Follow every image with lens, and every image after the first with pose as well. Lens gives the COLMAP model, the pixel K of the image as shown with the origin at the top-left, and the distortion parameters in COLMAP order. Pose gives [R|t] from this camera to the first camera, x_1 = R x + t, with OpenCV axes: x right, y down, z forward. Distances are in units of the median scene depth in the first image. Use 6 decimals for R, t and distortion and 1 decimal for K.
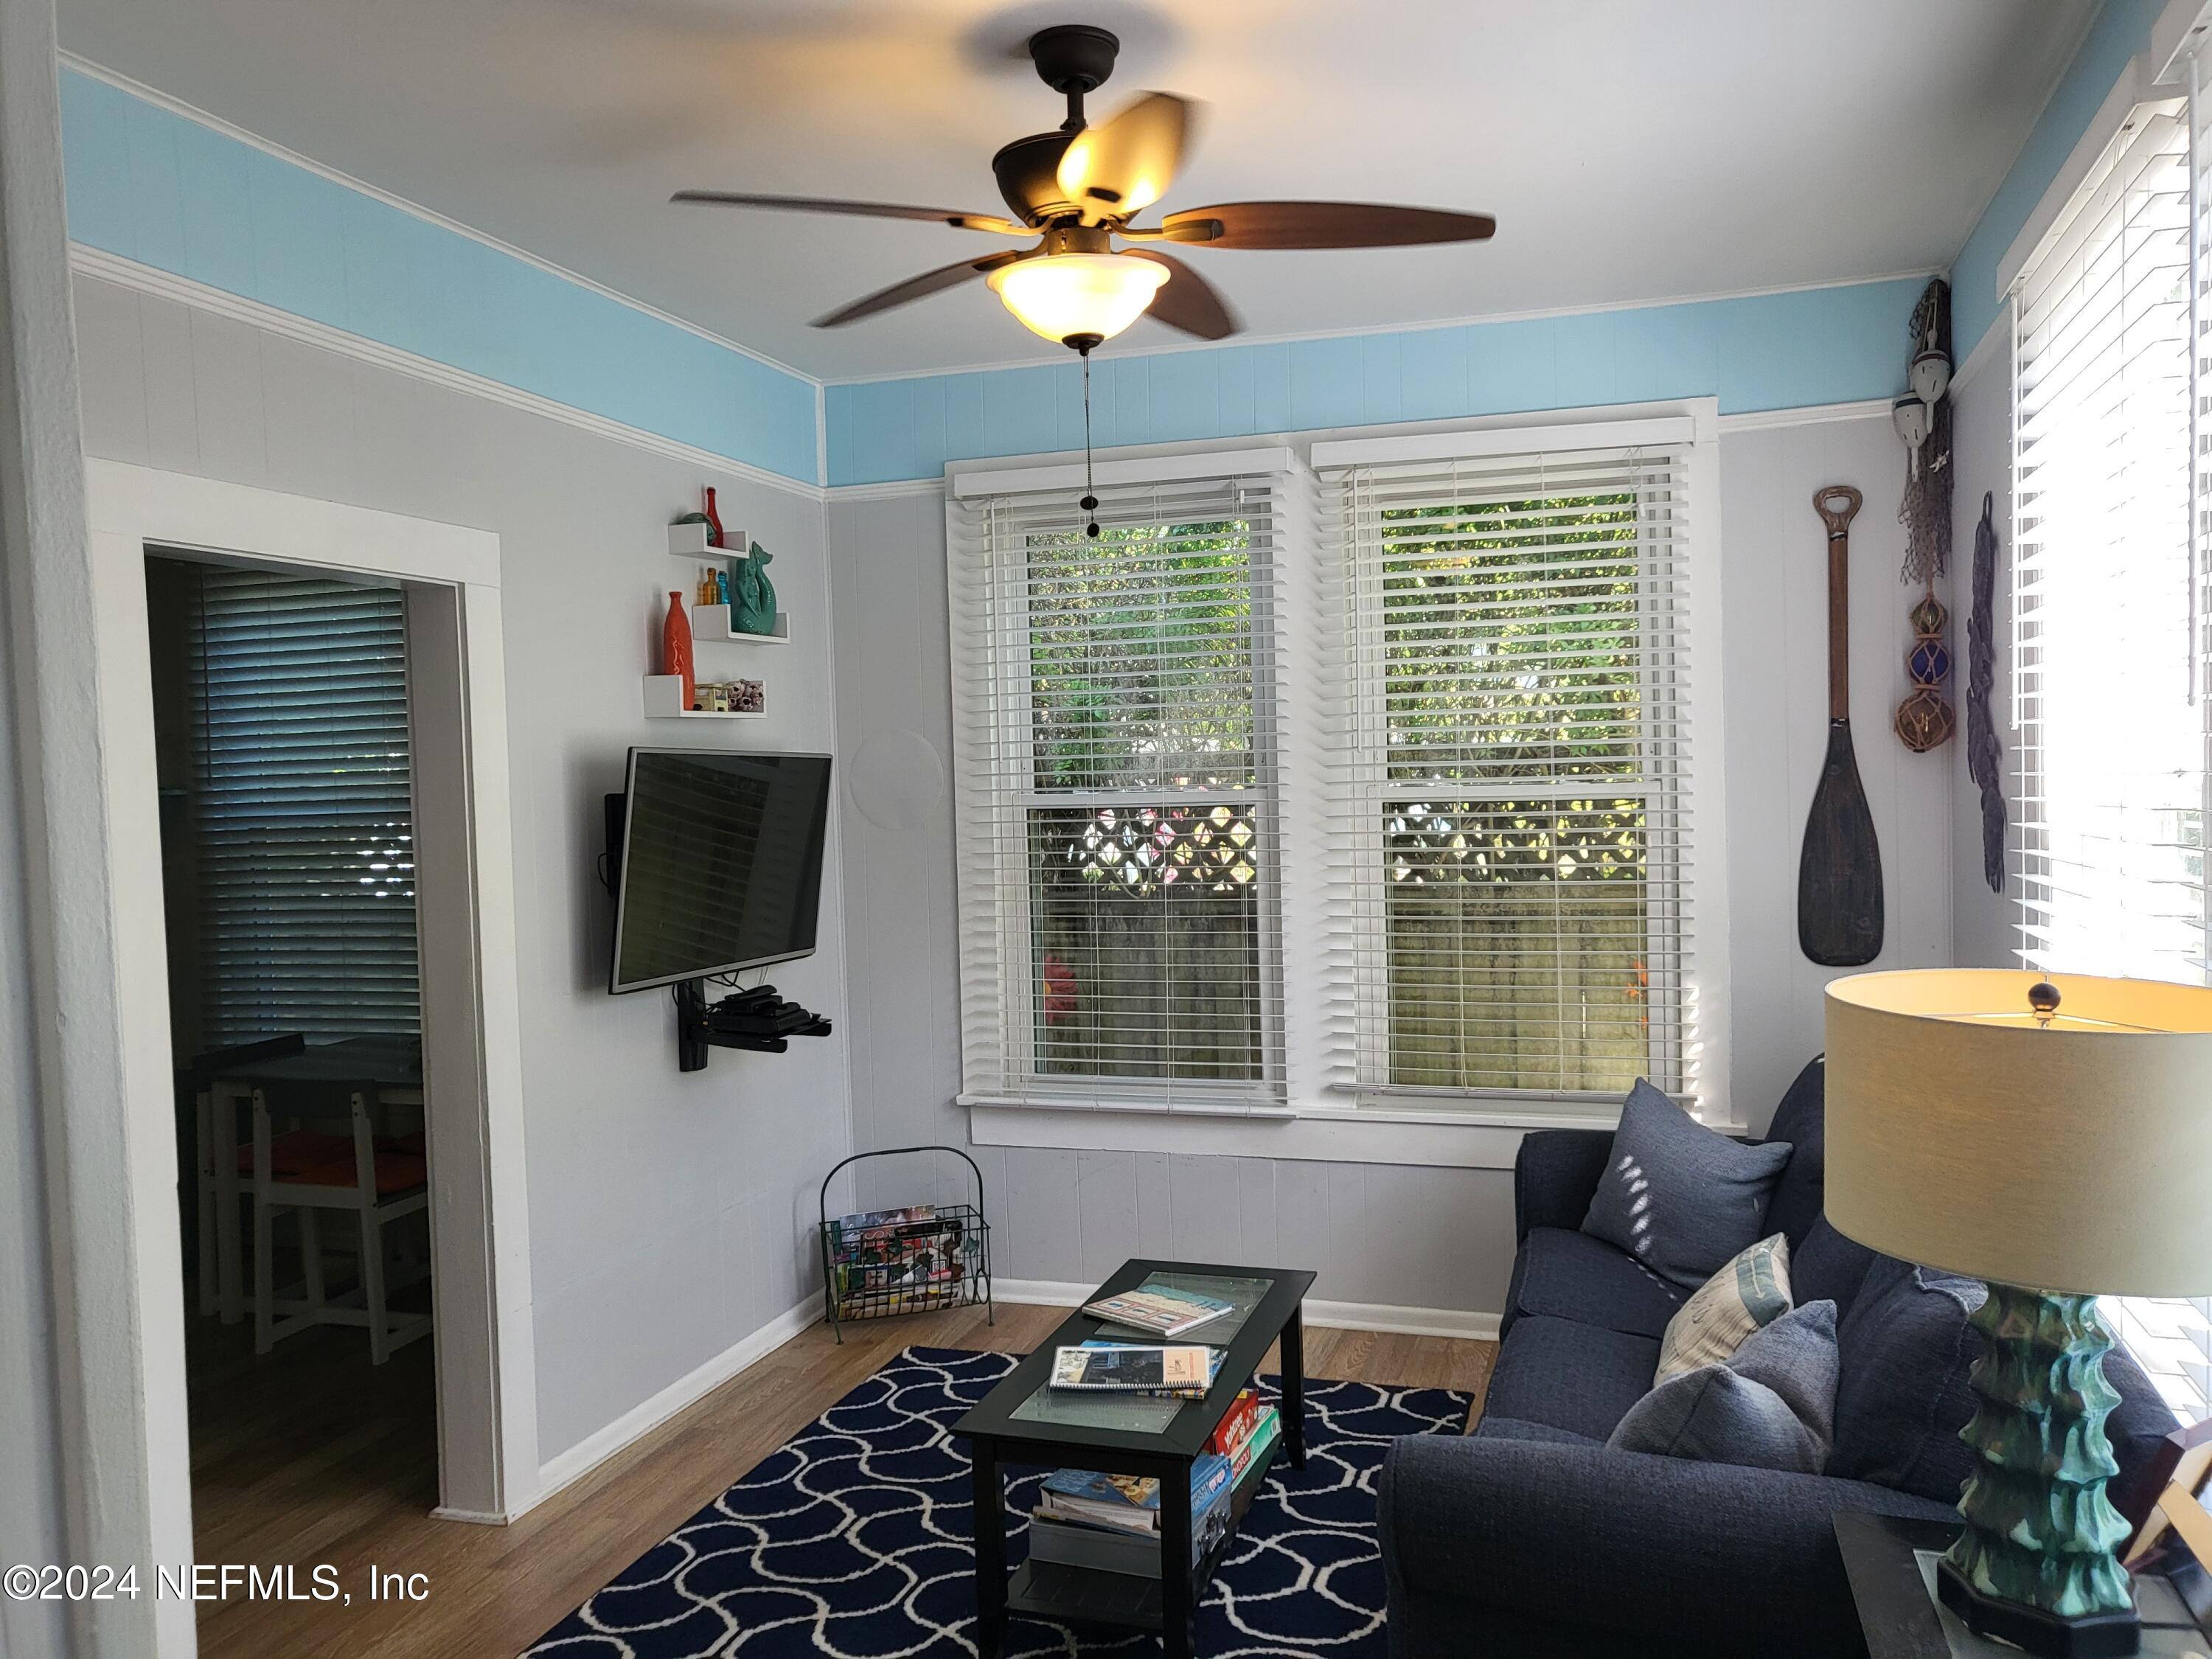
lens RADIAL K [[1729.7, 0, 1109.6], [0, 1729.7, 833.9], [0, 0, 1]] dist [-0.013546, 0.030263]
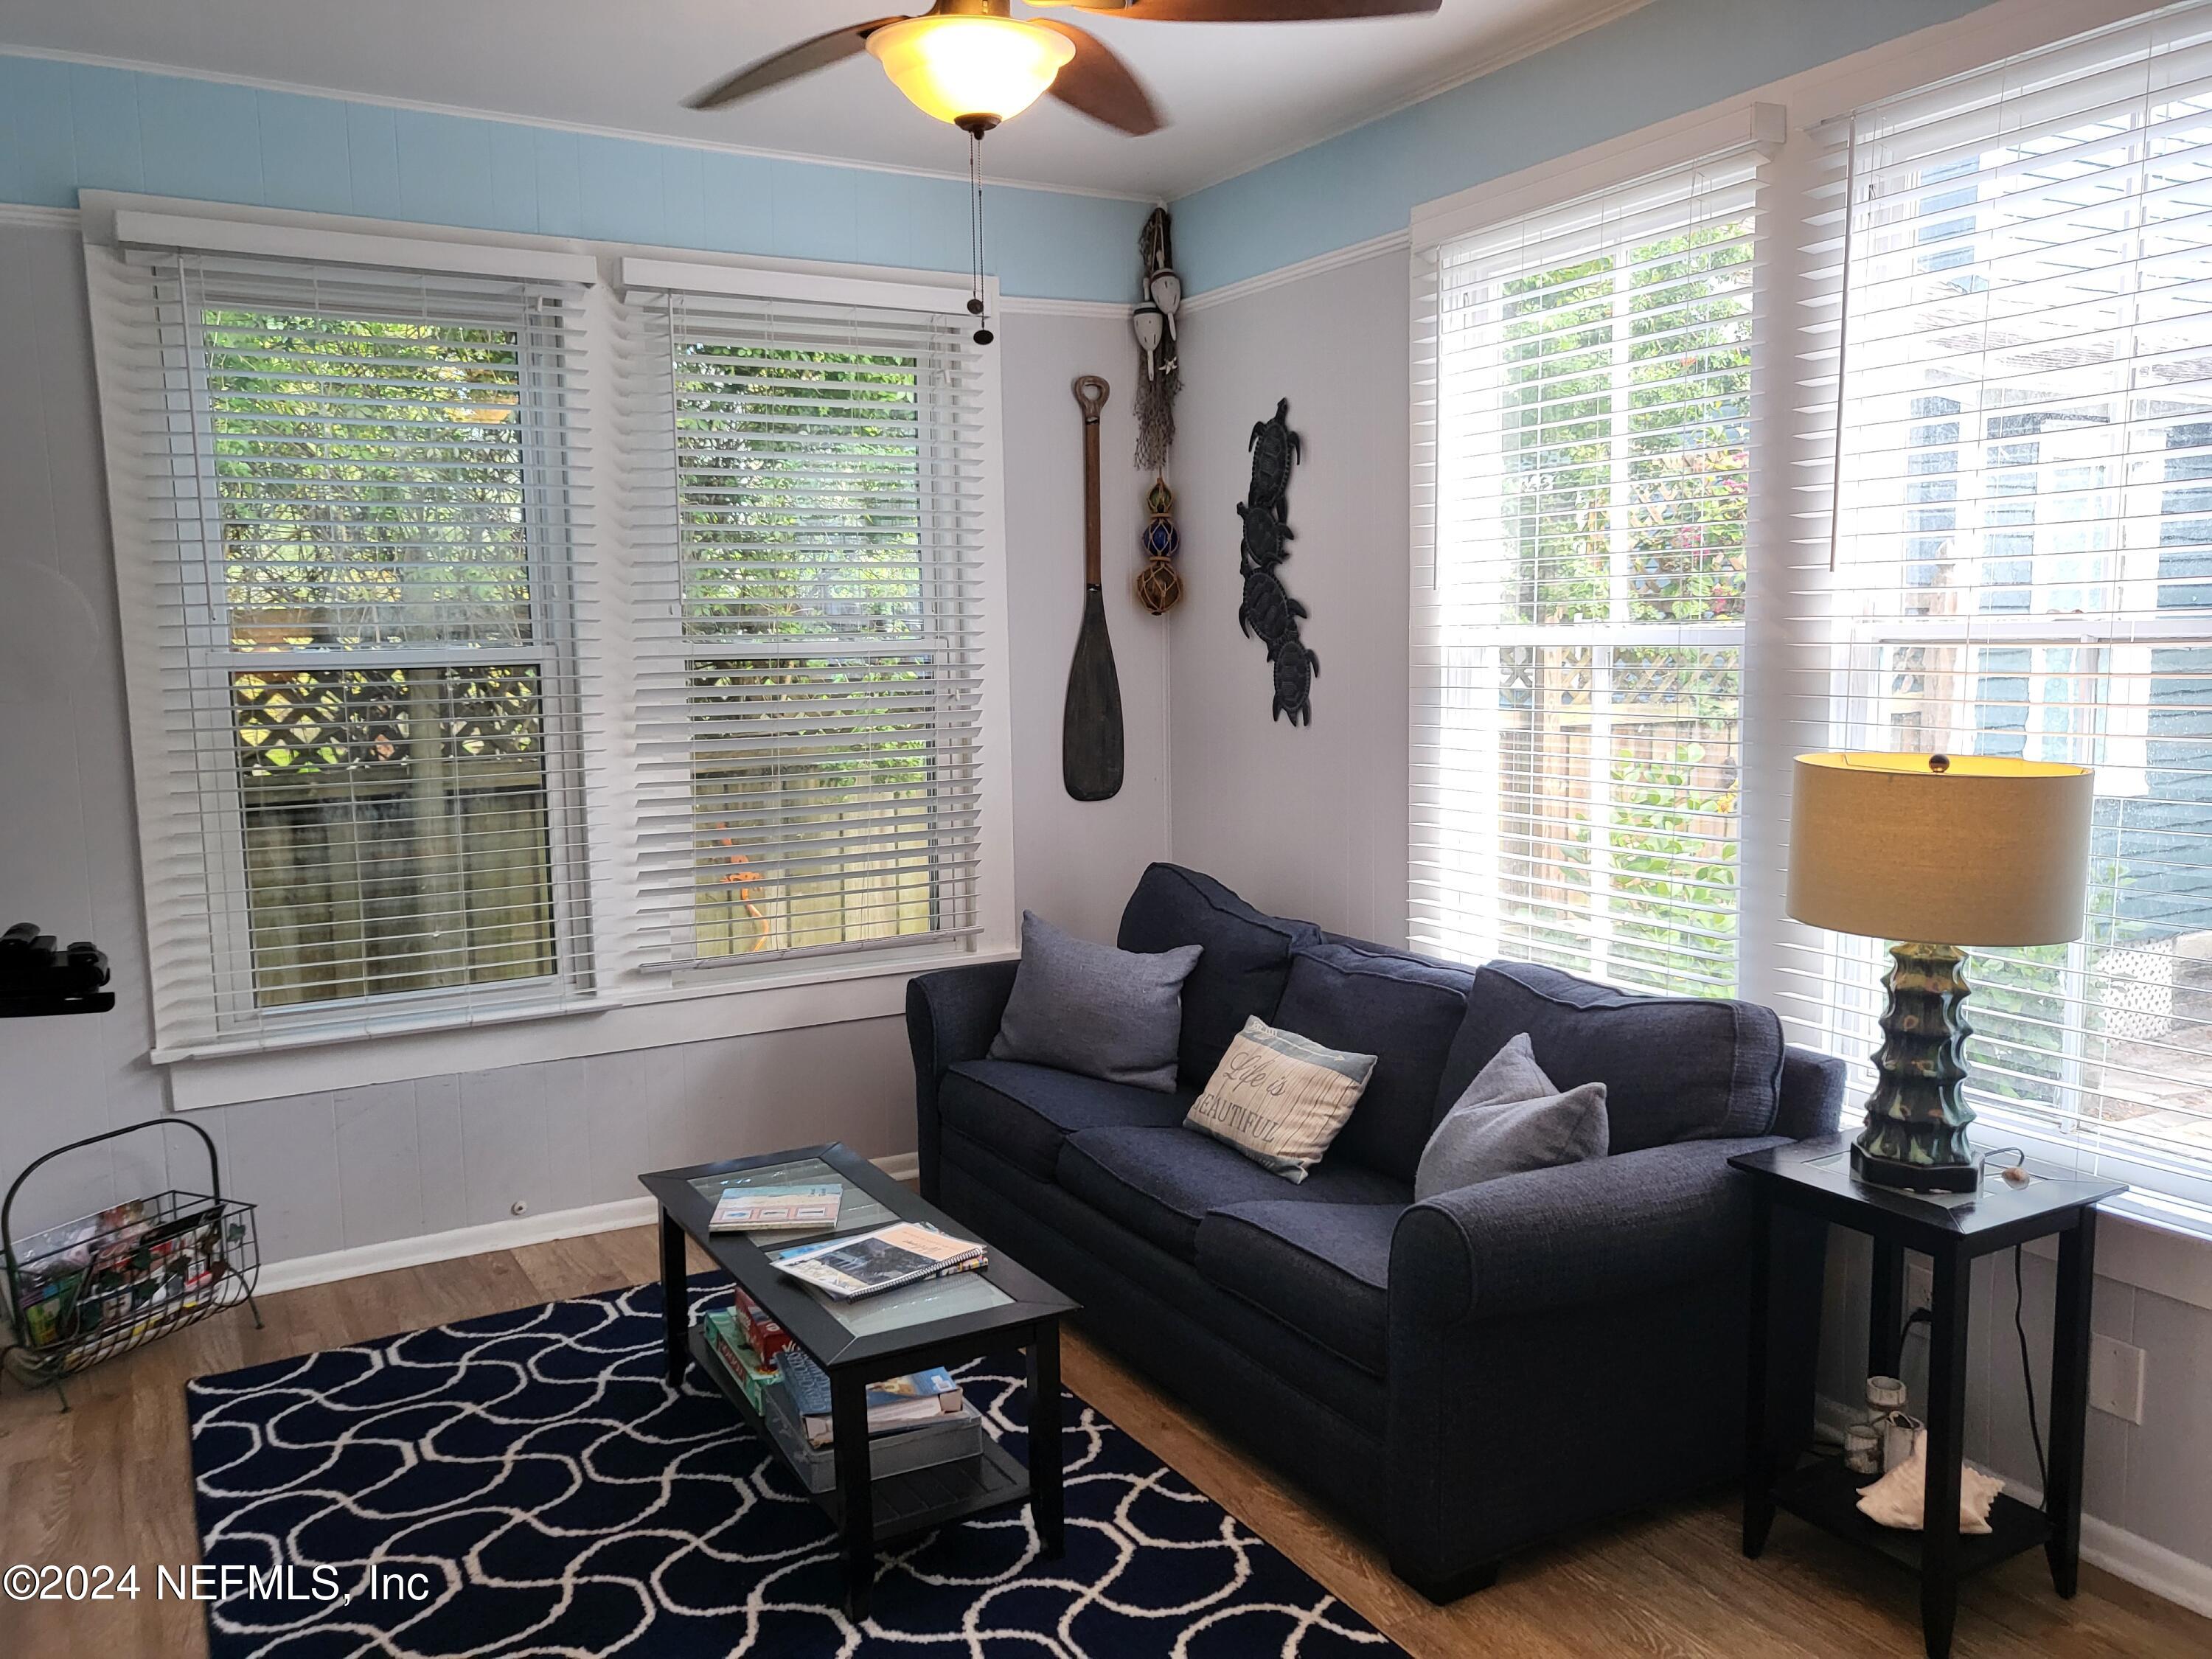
lens RADIAL K [[1729.7, 0, 1113.7], [0, 1729.7, 830.2], [0, 0, 1]] dist [-0.013546, 0.030263]
pose [[0.672367, -0.073552, 0.736555, -0.386049], [0.025421, 0.996758, 0.076331, 0.008089], [-0.739781, -0.032598, 0.672057, 0.198319]]
